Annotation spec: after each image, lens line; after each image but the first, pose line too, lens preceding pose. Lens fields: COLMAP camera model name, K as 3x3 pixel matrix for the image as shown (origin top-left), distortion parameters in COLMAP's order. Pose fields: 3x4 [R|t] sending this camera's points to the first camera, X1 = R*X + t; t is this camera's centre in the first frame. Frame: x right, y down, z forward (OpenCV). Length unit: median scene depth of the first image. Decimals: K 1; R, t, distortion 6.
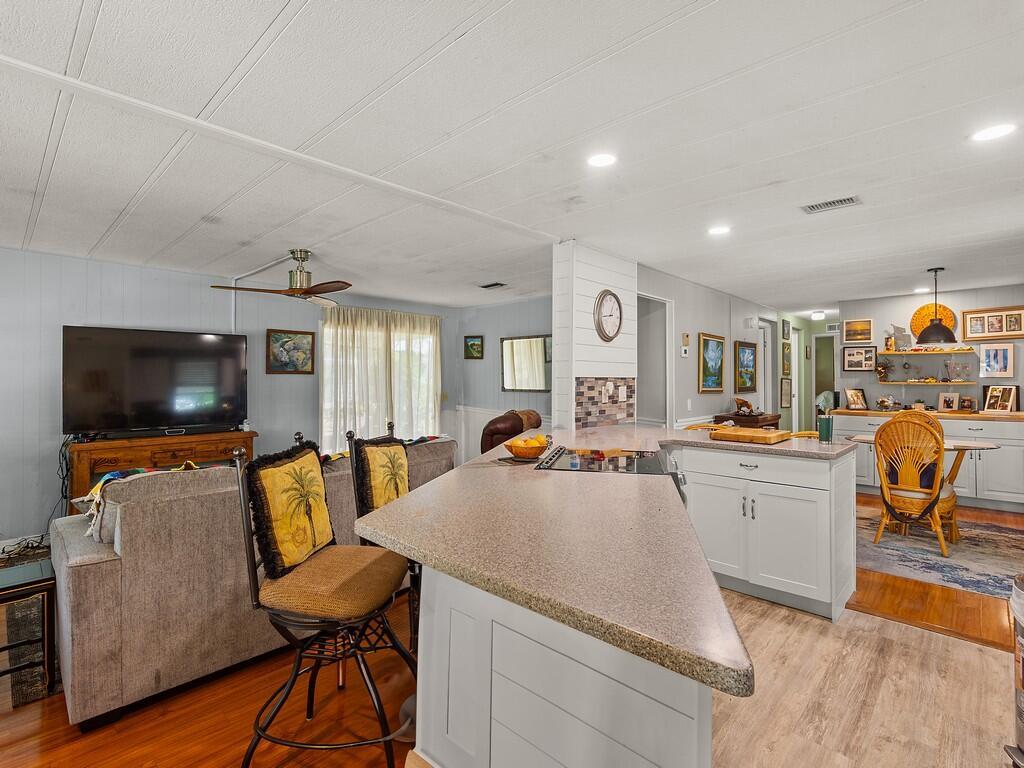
lens RADIAL K [[500.8, 0, 508.1], [0, 500.8, 379.7], [0, 0, 1]] dist [-0.002383, 0.000189]
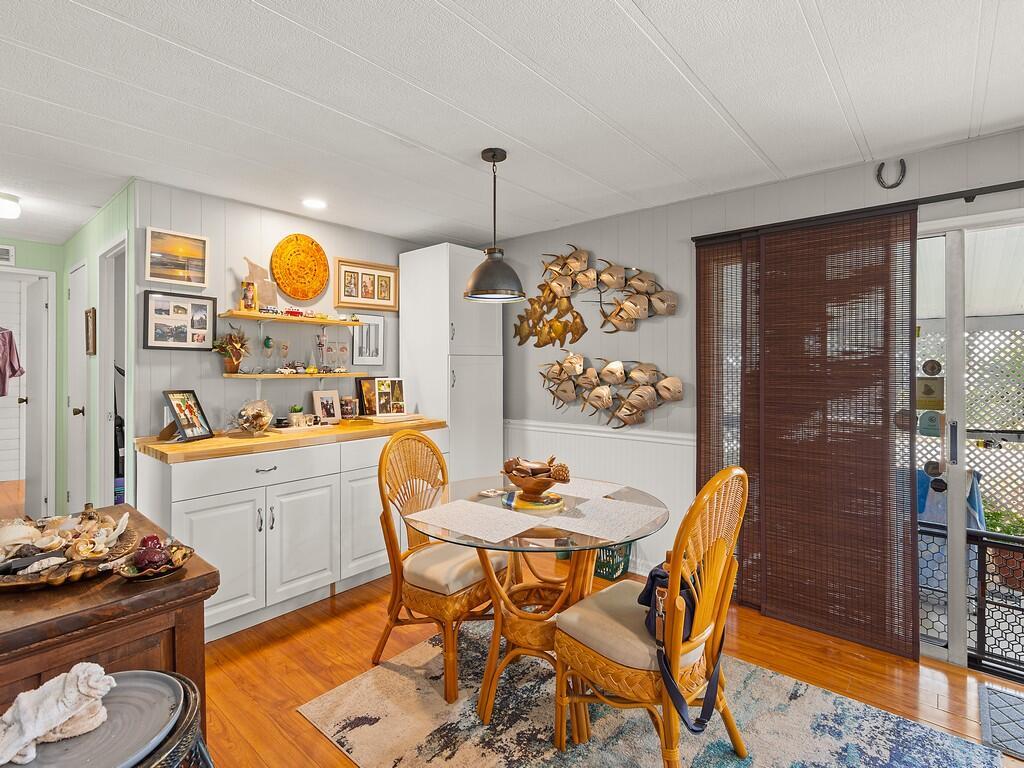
lens RADIAL K [[500.8, 0, 504.0], [0, 500.8, 364.3], [0, 0, 1]] dist [-0.002383, 0.000189]
pose [[-0.041049, 0.001402, 0.999156, 0.257014], [-0.000008, 0.999999, -0.001404, -0.004008], [-0.999157, -0.000065, -0.041049, 0.752341]]
